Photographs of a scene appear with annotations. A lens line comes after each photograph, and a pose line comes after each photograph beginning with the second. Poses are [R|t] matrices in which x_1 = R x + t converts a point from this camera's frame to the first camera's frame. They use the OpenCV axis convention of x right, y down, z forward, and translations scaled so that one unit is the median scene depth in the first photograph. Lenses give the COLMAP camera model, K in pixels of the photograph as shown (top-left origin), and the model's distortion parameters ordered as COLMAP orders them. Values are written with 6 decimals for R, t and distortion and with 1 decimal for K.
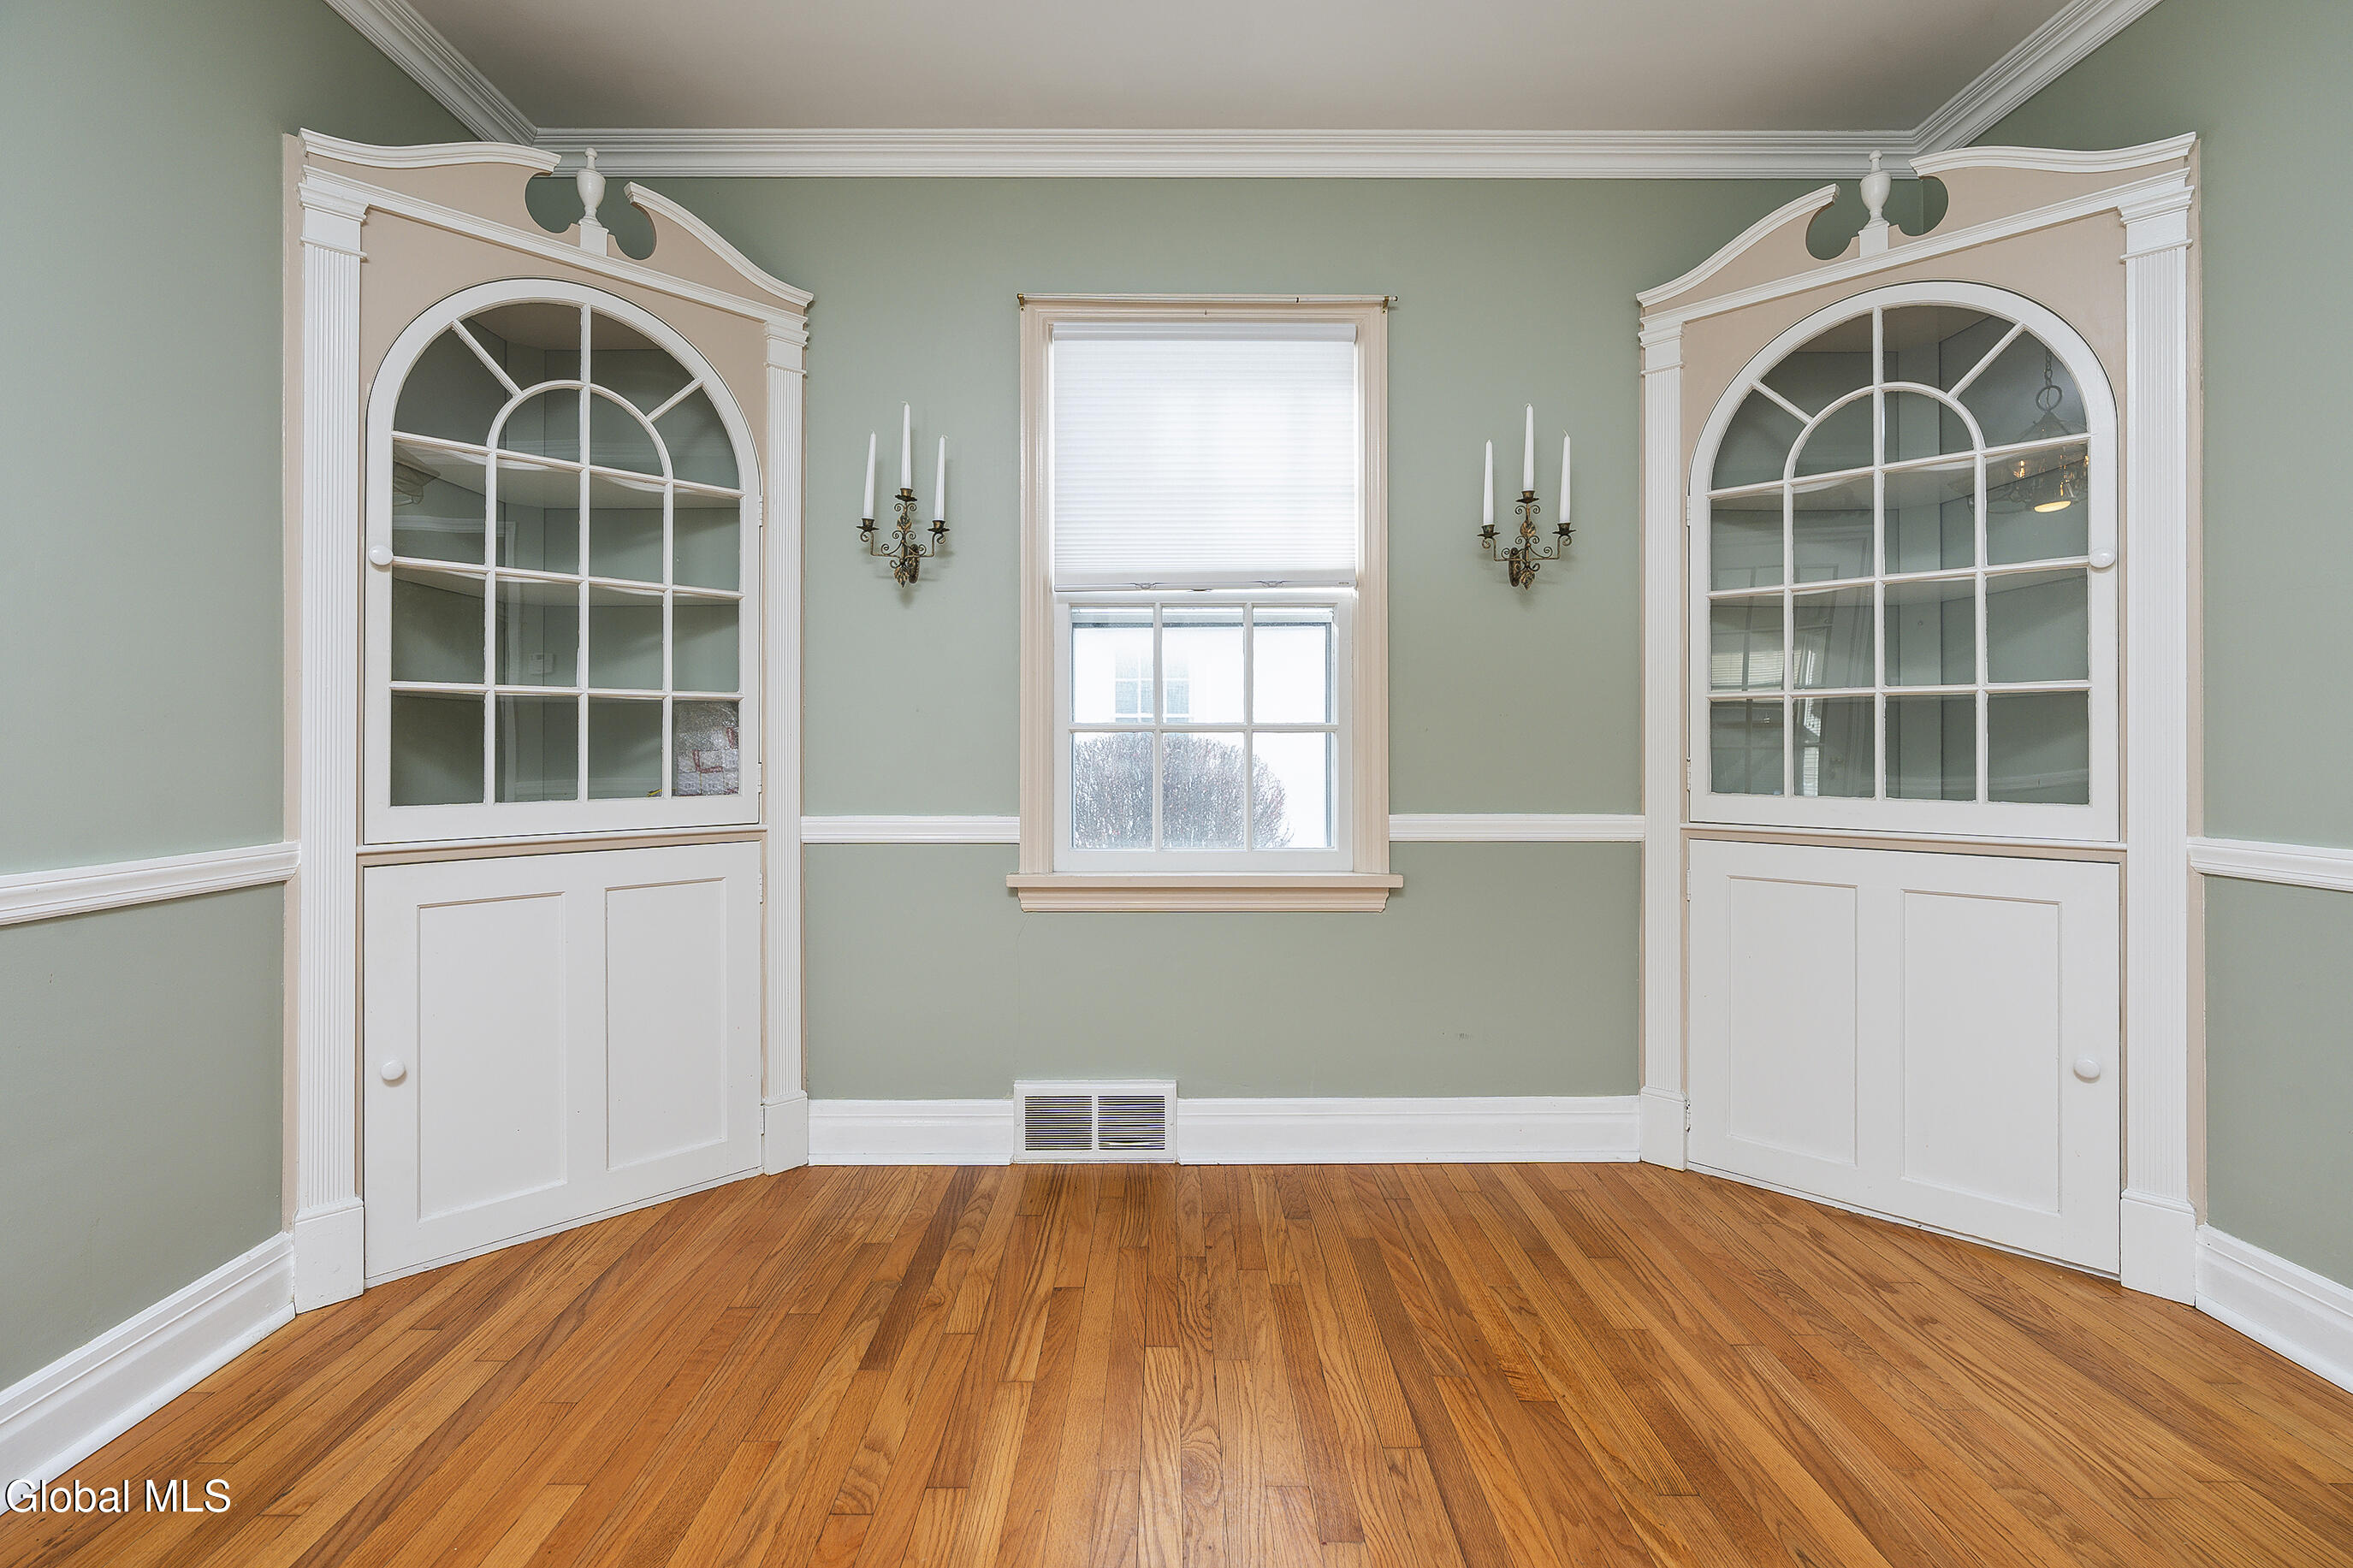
lens RADIAL K [[1064.6, 0, 1179.5], [0, 1064.6, 744.5], [0, 0, 1]] dist [-0.017333, 0.003894]
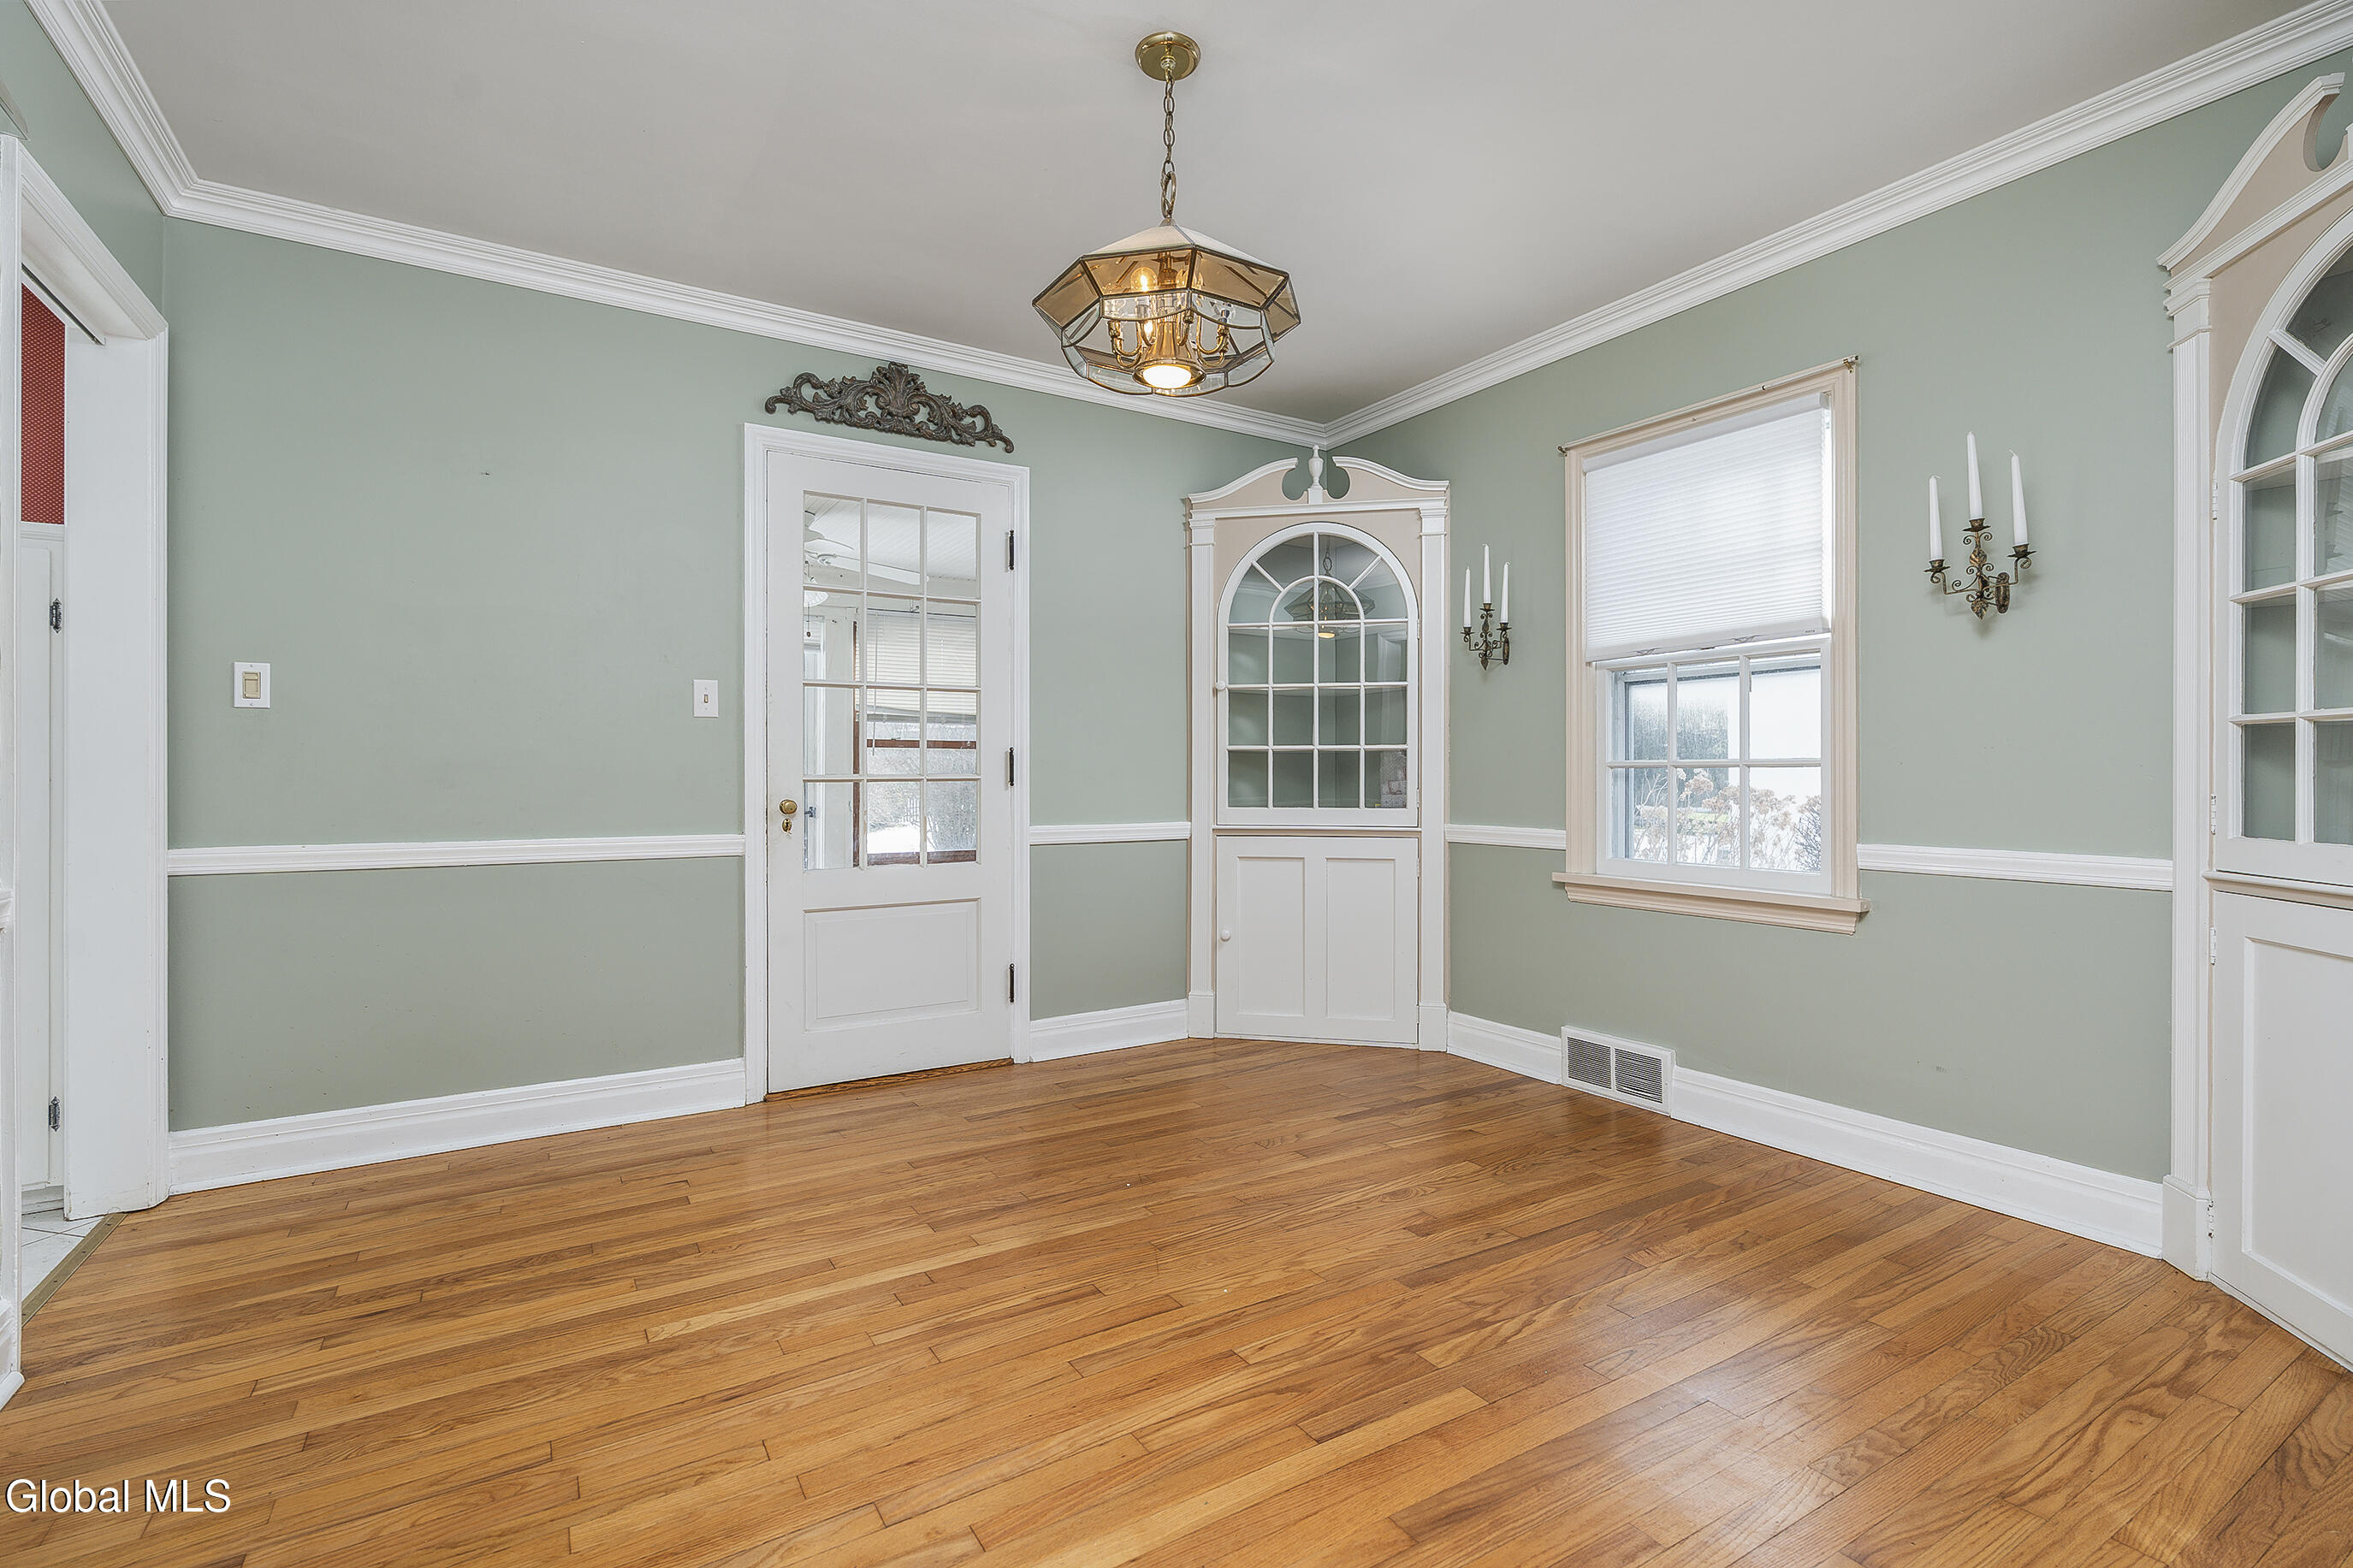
lens RADIAL K [[1080.4, 0, 1191.4], [0, 1080.4, 776.8], [0, 0, 1]] dist [-0.013538, 0.000543]
pose [[0.533055, 0.000340, -0.846081, 0.796423], [-0.000721, 1.000000, -0.000053, -0.000233], [0.846080, 0.000638, 0.533055, -0.144315]]
